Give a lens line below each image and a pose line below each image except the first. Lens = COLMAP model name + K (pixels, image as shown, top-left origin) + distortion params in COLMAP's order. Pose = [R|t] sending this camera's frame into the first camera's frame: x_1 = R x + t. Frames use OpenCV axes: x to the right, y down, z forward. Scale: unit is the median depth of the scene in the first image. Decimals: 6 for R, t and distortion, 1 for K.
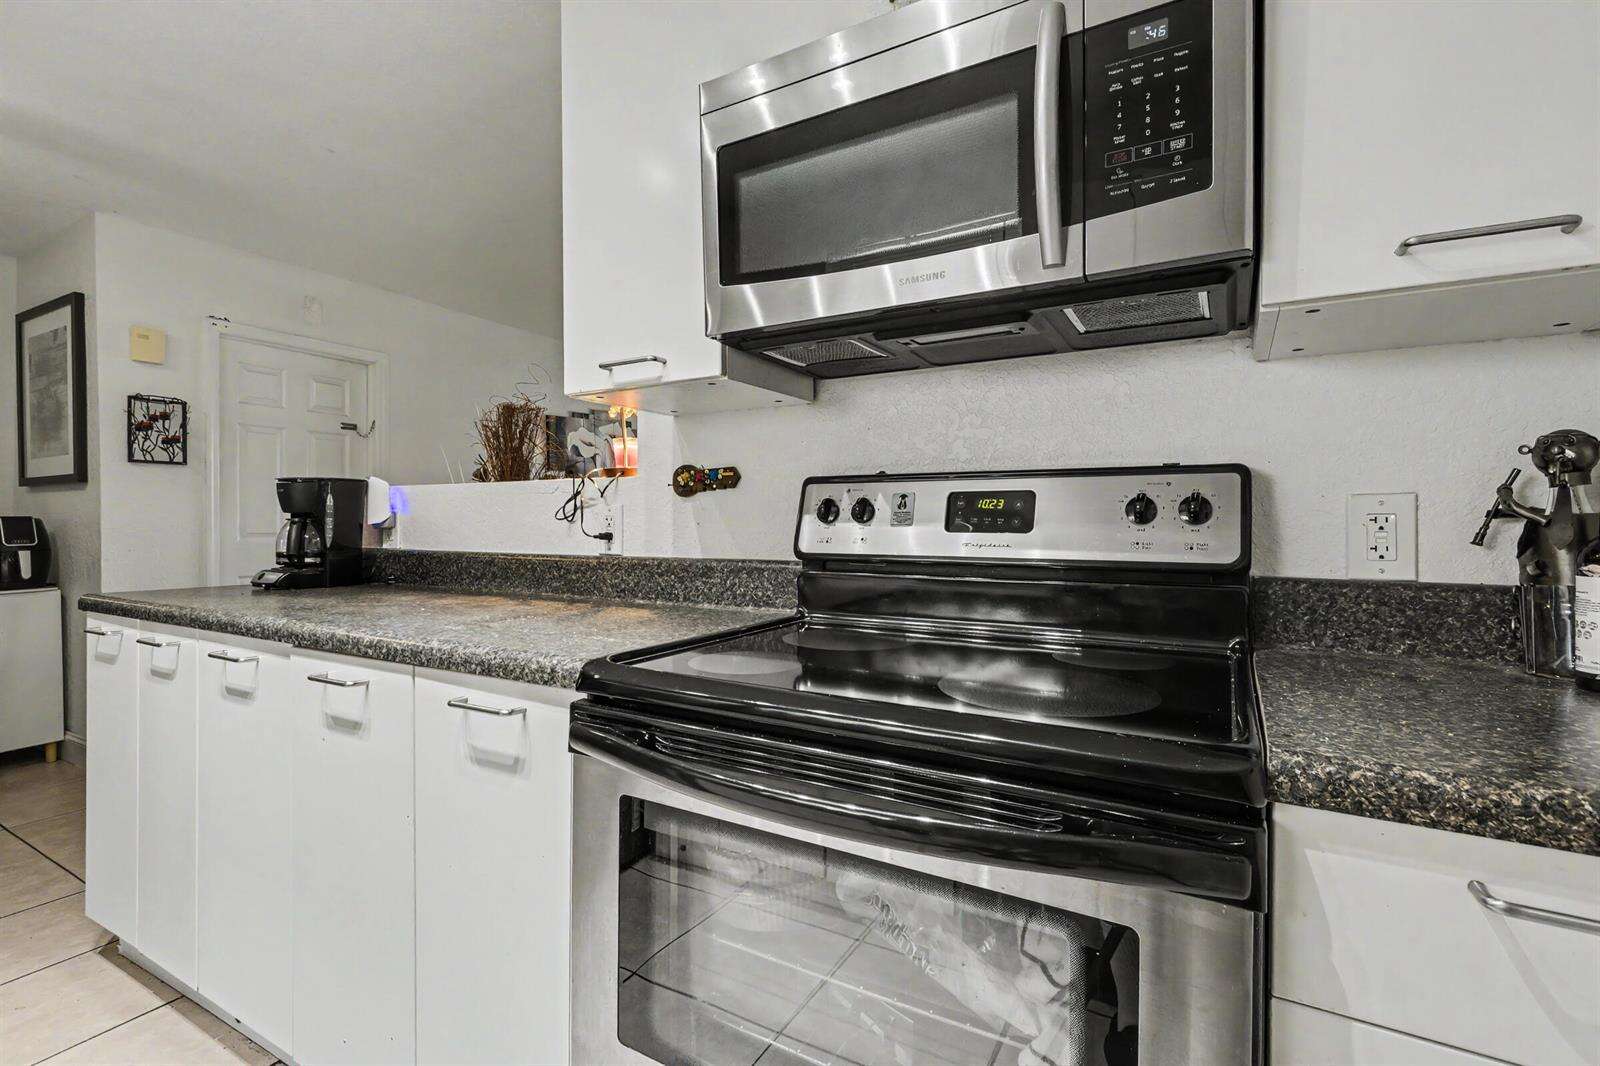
lens RADIAL K [[731.5, 0, 811.4], [0, 731.5, 522.8], [0, 0, 1]] dist [0.003212, 0.000324]
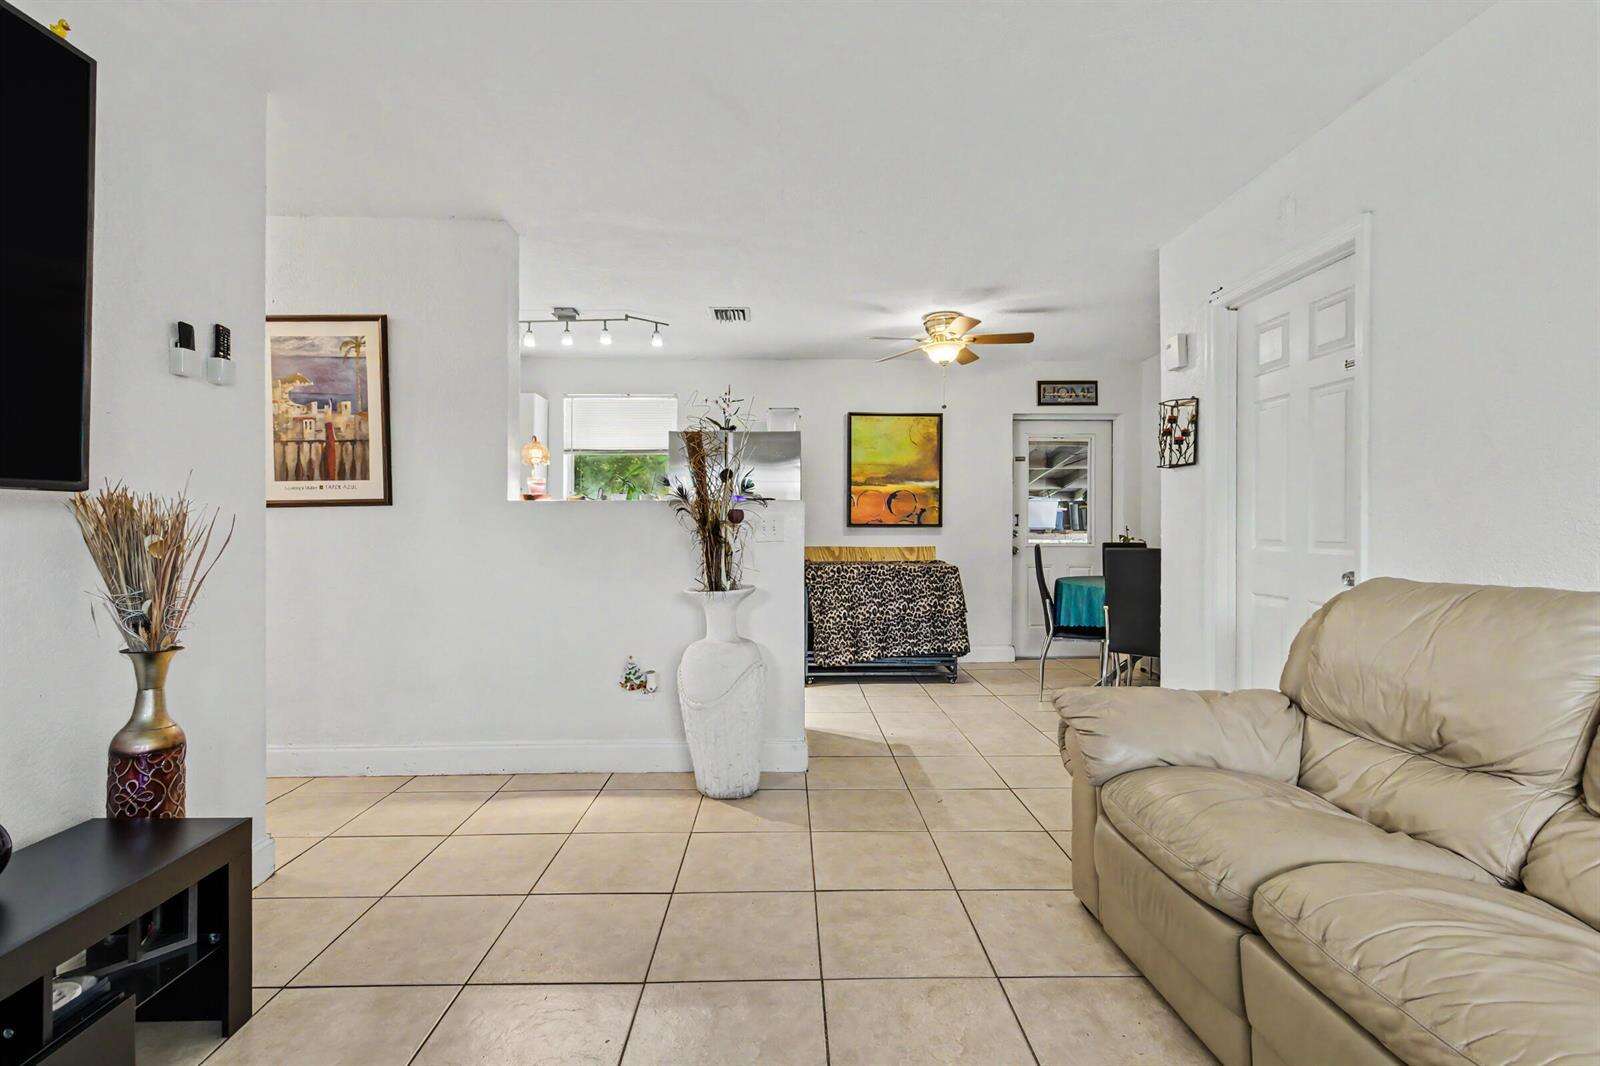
lens RADIAL K [[731.5, 0, 805.9], [0, 731.5, 527.1], [0, 0, 1]] dist [0.003212, 0.000324]
pose [[-0.854276, -0.003967, -0.519805, 0.040661], [-0.004206, 0.999991, -0.000718, 0.002653], [0.519803, 0.001573, -0.854285, 0.968254]]
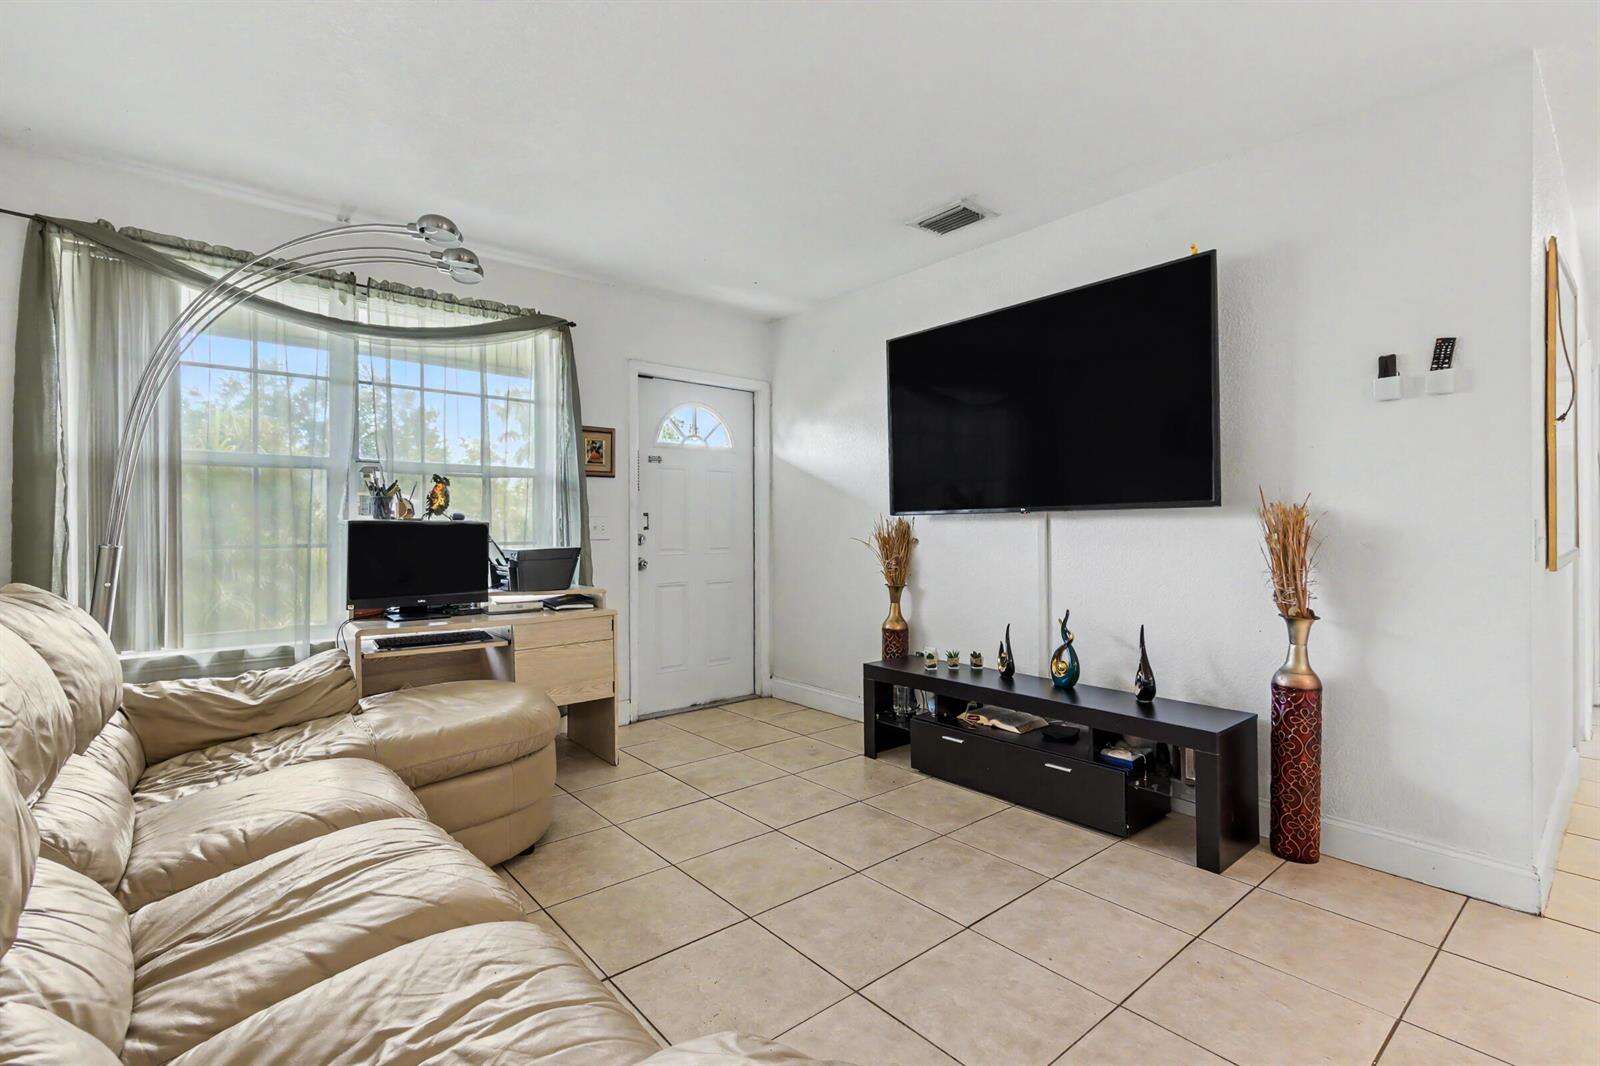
lens RADIAL K [[731.5, 0, 808.6], [0, 731.5, 529.0], [0, 0, 1]] dist [0.003212, 0.000324]
pose [[0.332021, -0.006938, 0.943246, -0.399173], [0.003276, 0.999975, 0.006202, 0.000241], [-0.943266, 0.001031, 0.332036, 0.678427]]
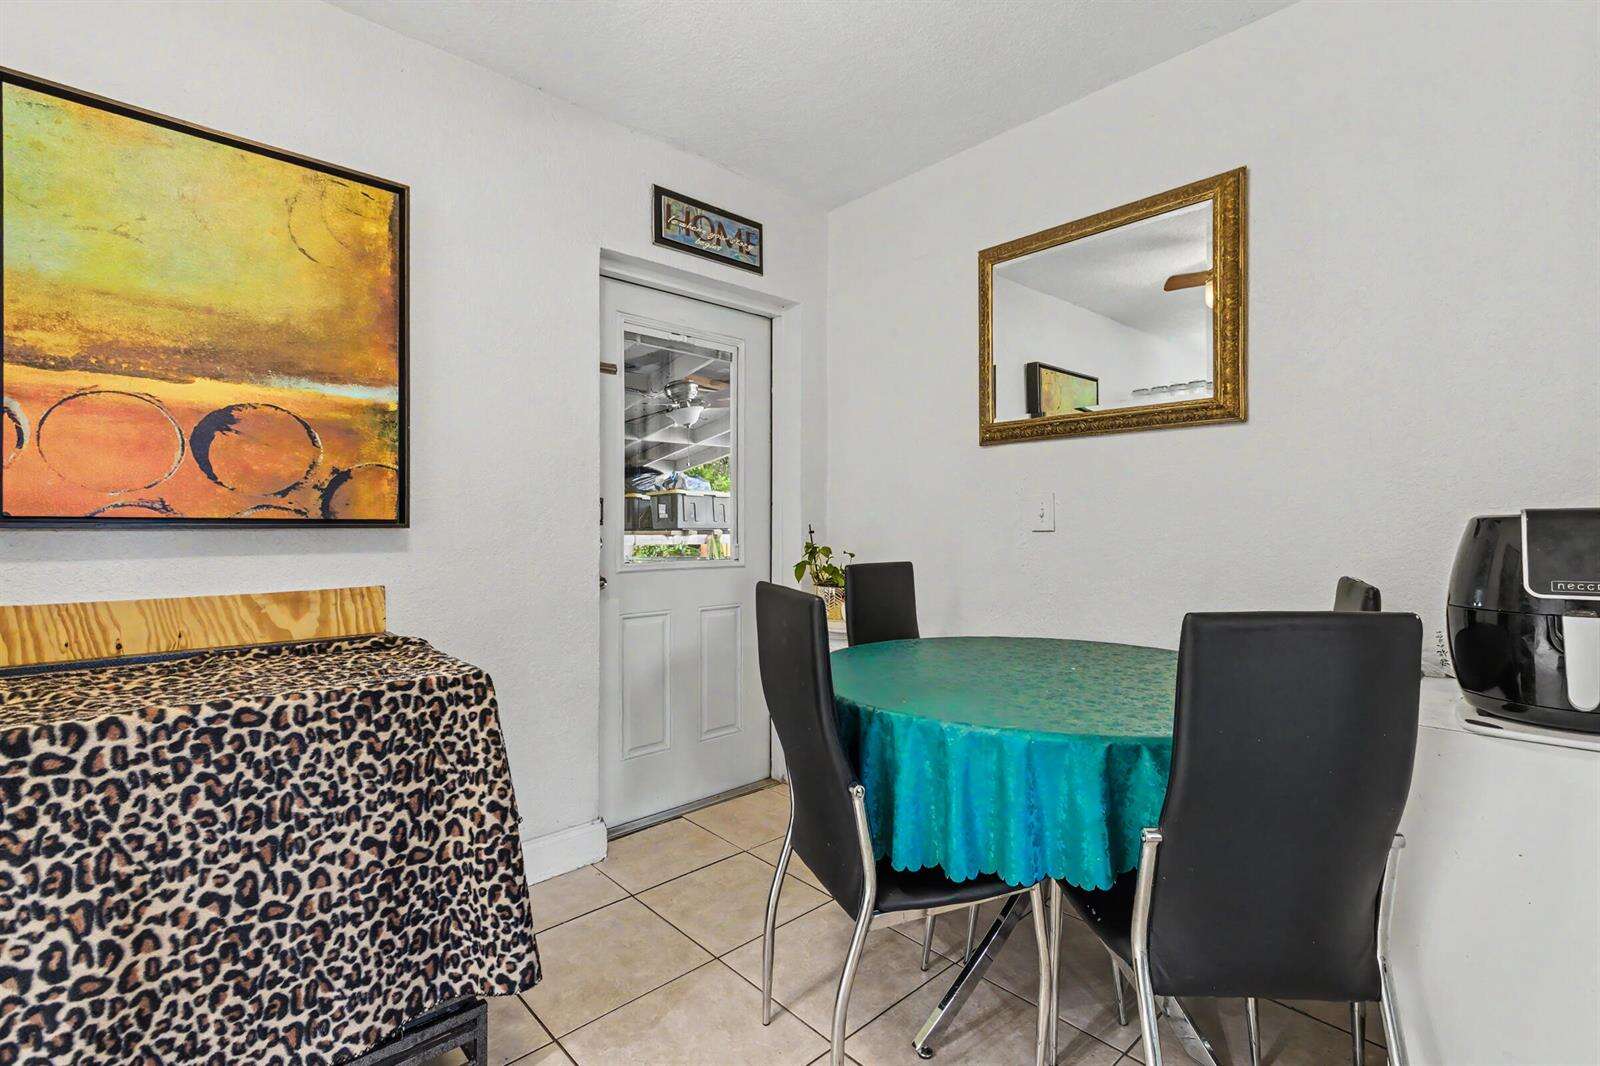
lens RADIAL K [[731.5, 0, 800.5], [0, 731.5, 526.0], [0, 0, 1]] dist [0.003212, 0.000324]
pose [[-0.302162, -0.003964, -0.953248, -0.394989], [0.000187, 0.999991, -0.004218, 0.001323], [0.953256, -0.001453, -0.302159, 0.457295]]
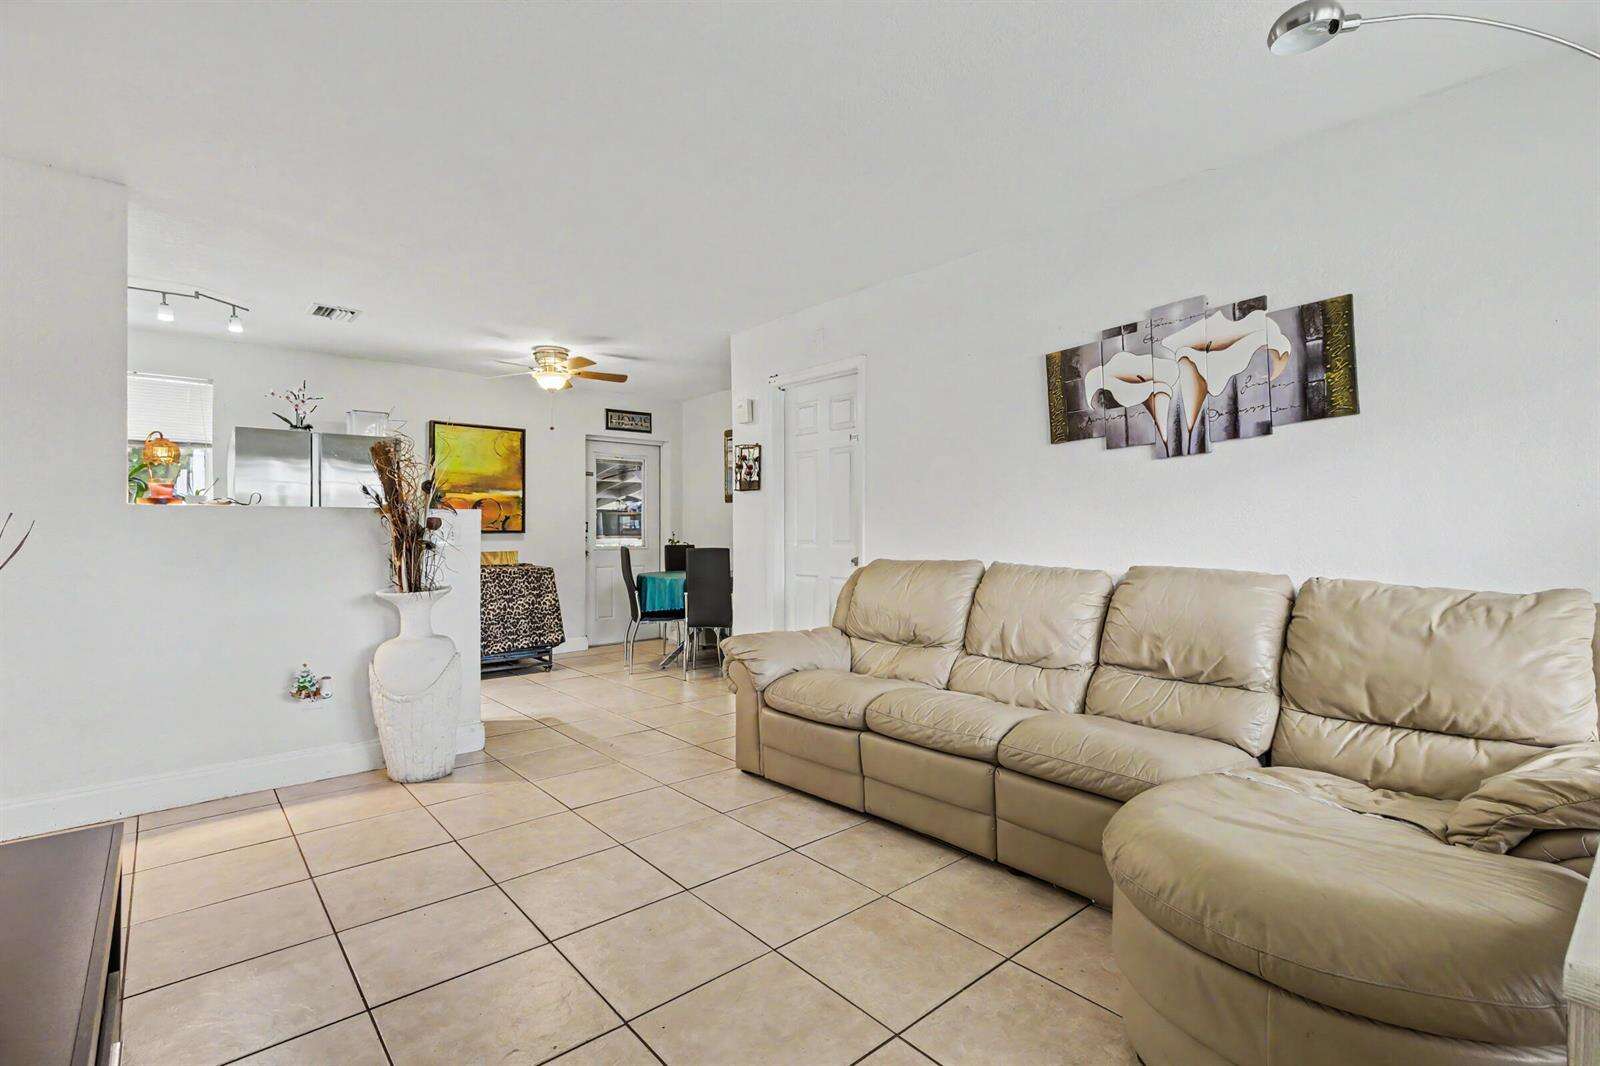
lens RADIAL K [[731.5, 0, 805.3], [0, 731.5, 528.2], [0, 0, 1]] dist [0.003212, 0.000324]
pose [[-0.322916, -0.008089, -0.946393, 0.271952], [0.000624, 0.999961, -0.008760, 0.003502], [0.946428, -0.003419, -0.322898, 0.959435]]
